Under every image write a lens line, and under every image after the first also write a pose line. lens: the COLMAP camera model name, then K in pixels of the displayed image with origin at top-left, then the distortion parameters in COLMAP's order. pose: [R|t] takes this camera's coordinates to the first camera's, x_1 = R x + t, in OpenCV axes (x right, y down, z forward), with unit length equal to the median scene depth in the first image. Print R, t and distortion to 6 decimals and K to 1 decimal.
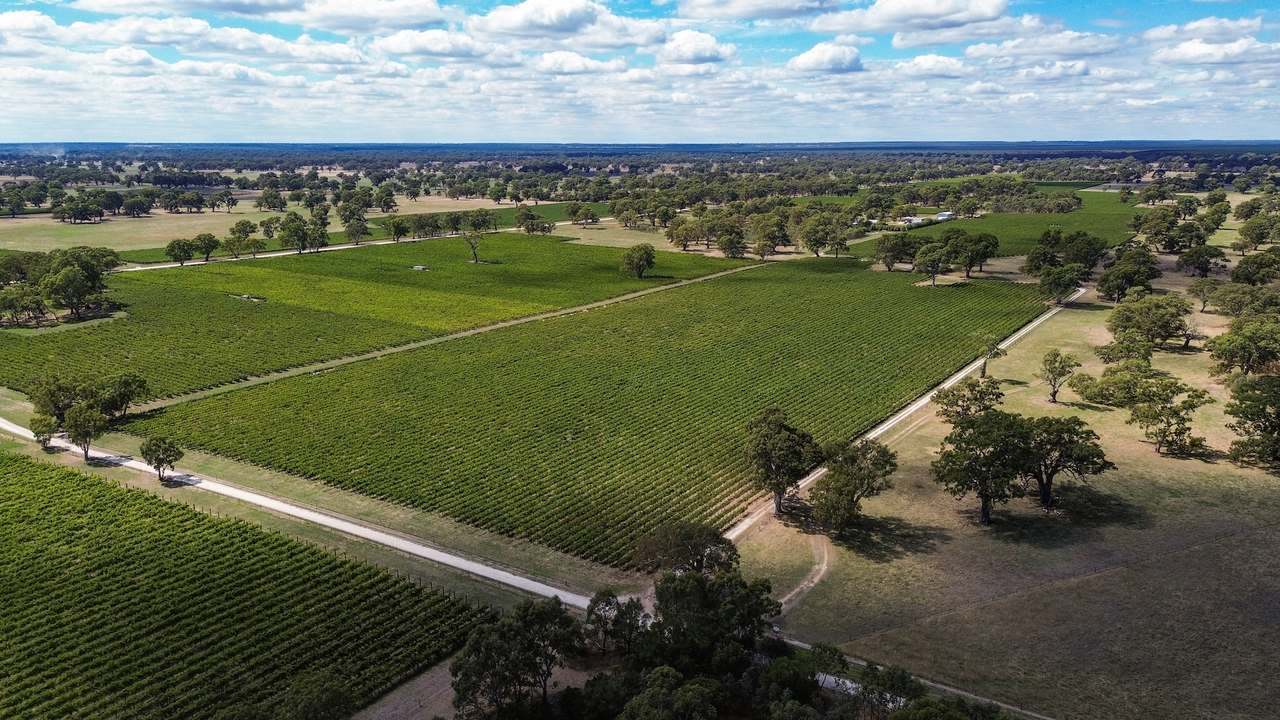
lens RADIAL K [[908.4, 0, 638.9], [0, 908.4, 358.5], [0, 0, 1]] dist [0.049656, -0.036708]
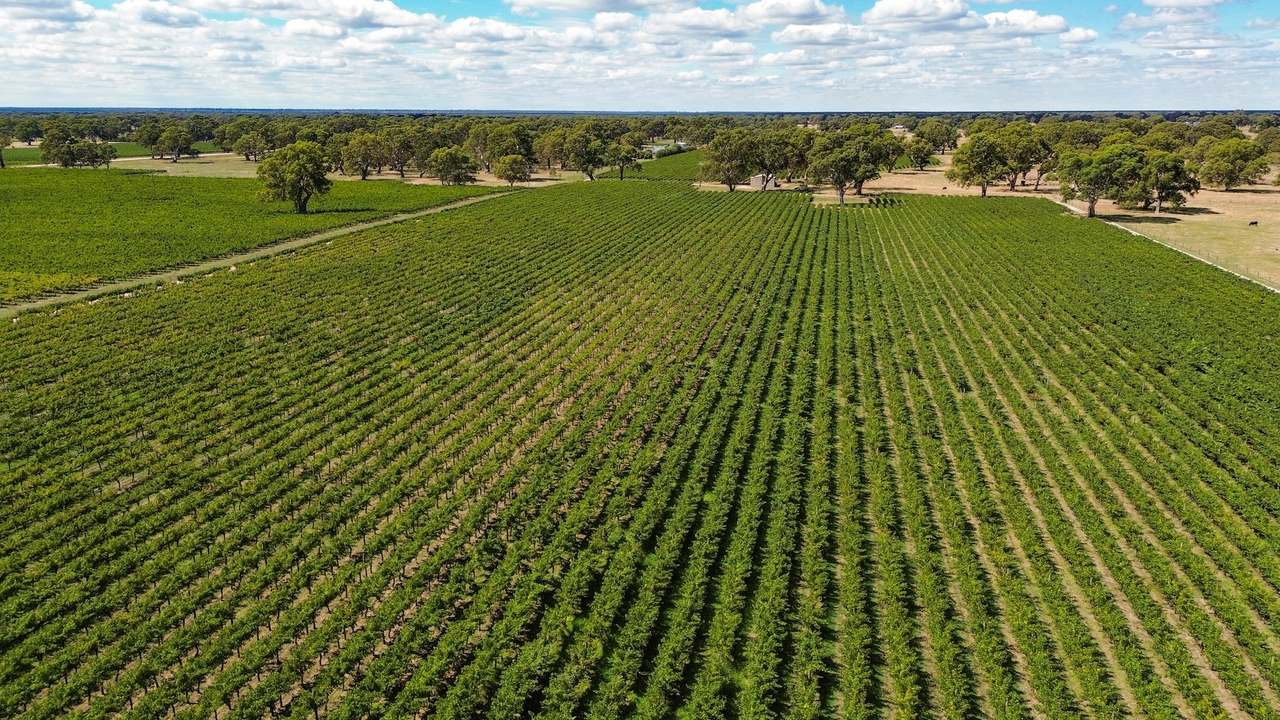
lens RADIAL K [[908.4, 0, 643.3], [0, 908.4, 364.4], [0, 0, 1]] dist [0.049656, -0.036708]
pose [[0.922527, -0.101394, 0.372374, -0.026992], [0.087764, 0.994708, 0.053420, -0.024265], [-0.375820, -0.016600, 0.926544, 0.610950]]
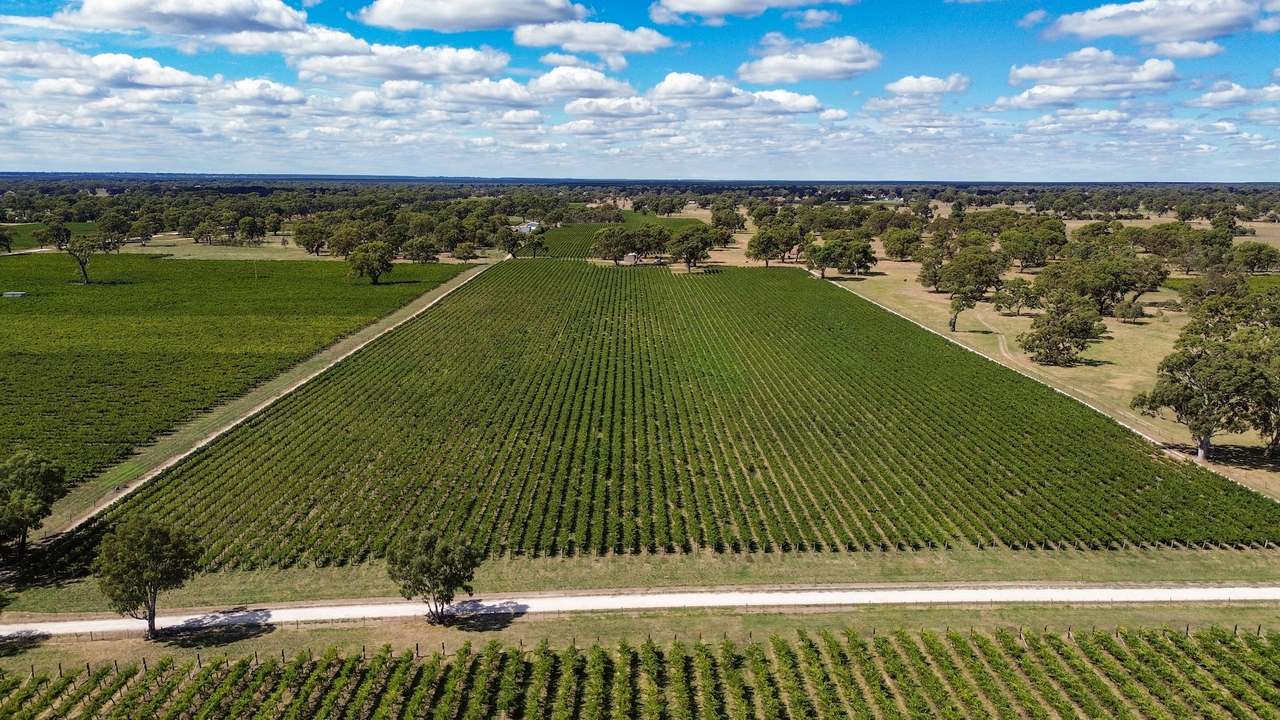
lens RADIAL K [[908.4, 0, 640.5], [0, 908.4, 361.3], [0, 0, 1]] dist [0.049656, -0.036708]
pose [[0.815990, -0.109007, 0.567695, -0.352129], [0.127678, 0.991792, 0.006919, 0.002432], [-0.563789, 0.066836, 0.823210, 0.270670]]
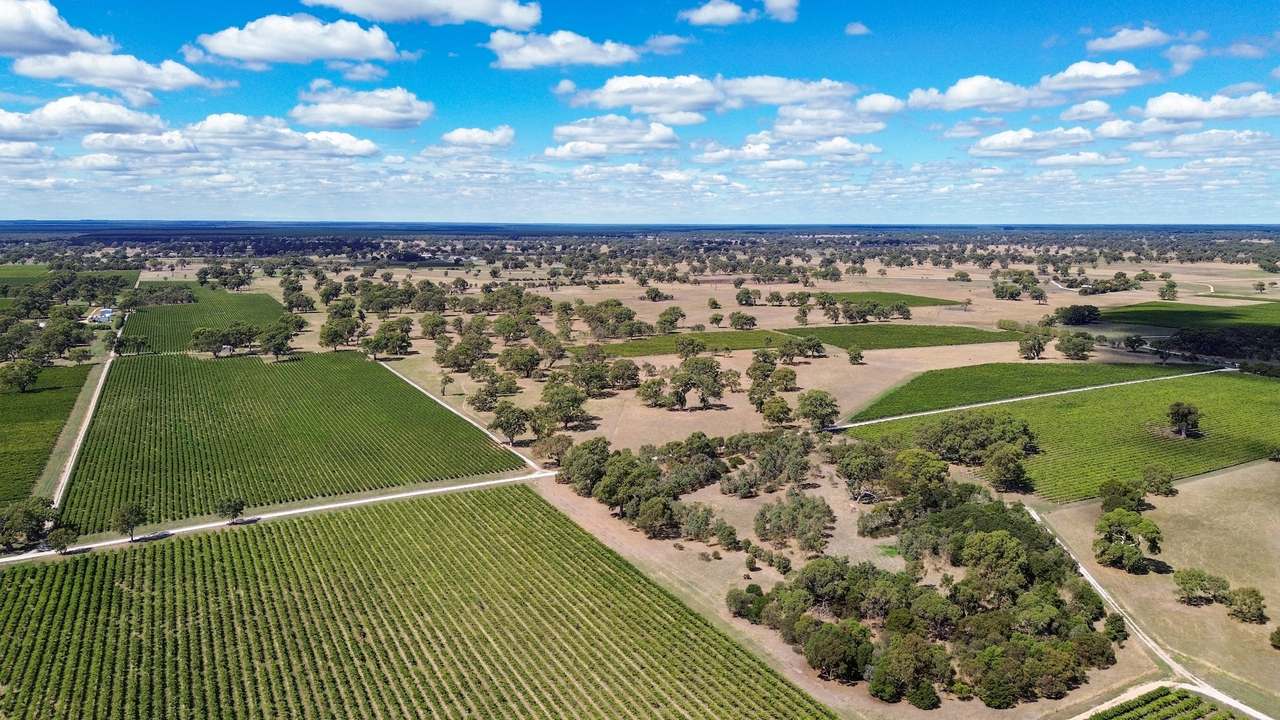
lens RADIAL K [[908.4, 0, 647.7], [0, 908.4, 373.2], [0, 0, 1]] dist [0.049656, -0.036708]
pose [[0.469527, -0.147659, 0.870483, -0.761915], [0.203149, 0.977531, 0.056241, -0.031588], [-0.859229, 0.150431, 0.488974, -0.199751]]
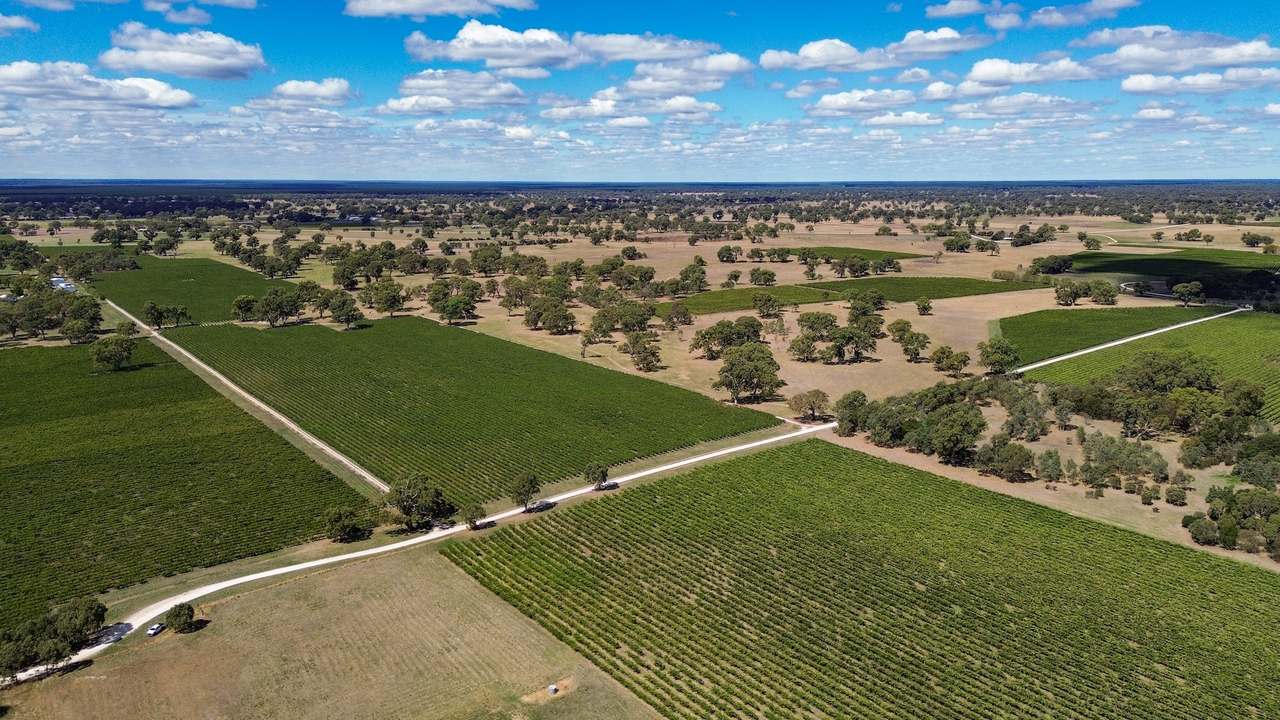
lens RADIAL K [[908.4, 0, 640.4], [0, 908.4, 358.4], [0, 0, 1]] dist [0.049656, -0.036708]
pose [[0.311863, -0.187246, 0.931494, -0.949583], [0.220512, 0.967883, 0.120734, -0.126389], [-0.924184, 0.167753, 0.343137, 0.194148]]
